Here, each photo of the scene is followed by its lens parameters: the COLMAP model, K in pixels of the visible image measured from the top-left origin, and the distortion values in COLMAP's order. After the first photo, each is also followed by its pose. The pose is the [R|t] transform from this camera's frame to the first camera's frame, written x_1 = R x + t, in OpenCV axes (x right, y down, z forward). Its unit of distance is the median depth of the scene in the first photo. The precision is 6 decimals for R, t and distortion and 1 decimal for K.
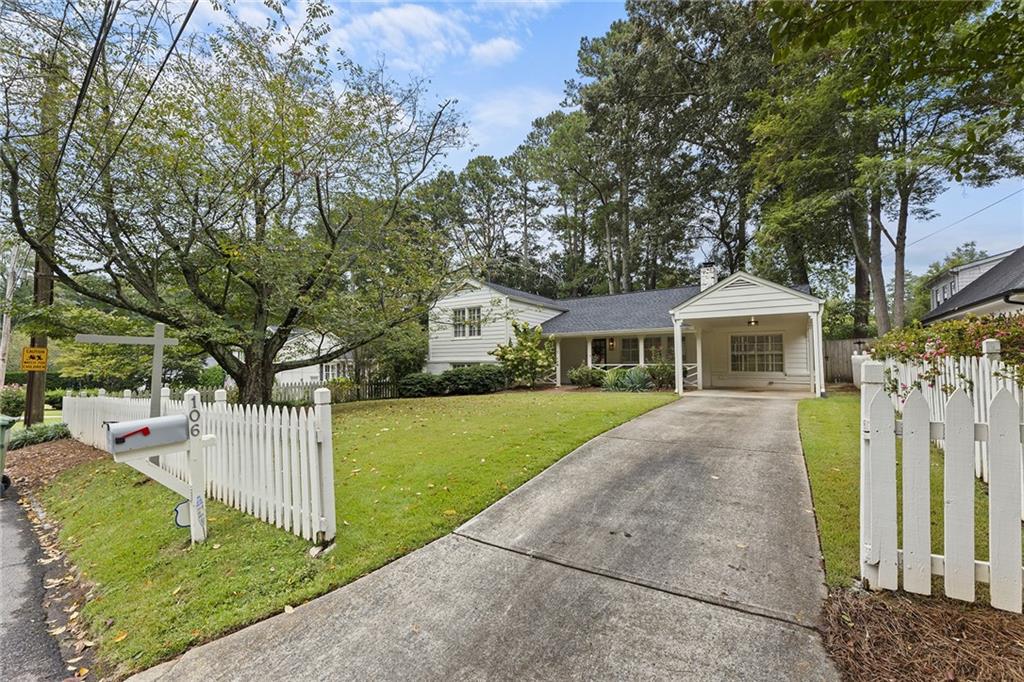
lens RADIAL K [[432.4, 0, 512.0], [0, 432.4, 341.0], [0, 0, 1]] dist [-0.000368, -0.000134]
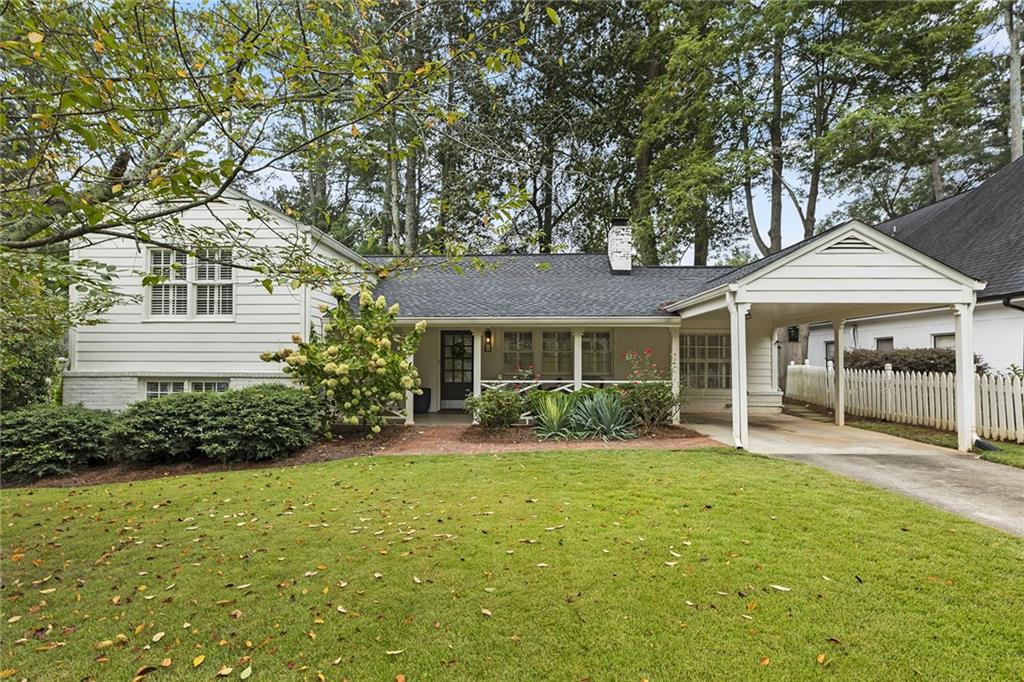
lens RADIAL K [[552.9, 0, 512.0], [0, 552.9, 341.0], [0, 0, 1]] dist [0.000371, -0.000190]
pose [[0.845559, 0.023734, 0.533354, -0.121863], [-0.034561, 0.999349, 0.010321, -0.001185], [-0.532762, -0.027160, 0.845829, 0.366573]]
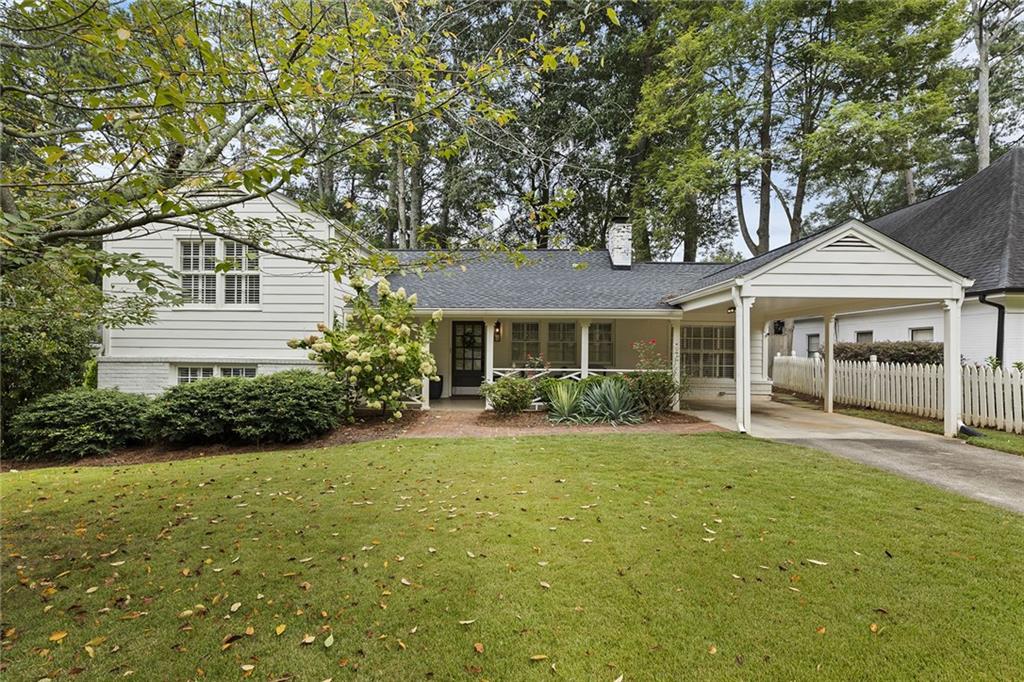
lens RADIAL K [[521.1, 0, 512.0], [0, 521.1, 341.0], [0, 0, 1]] dist [-0.004183, 0.000352]
pose [[0.838668, 0.020984, 0.544239, -0.137092], [-0.042495, 0.998732, 0.026977, 0.000617], [-0.542983, -0.045752, 0.838496, 0.378348]]
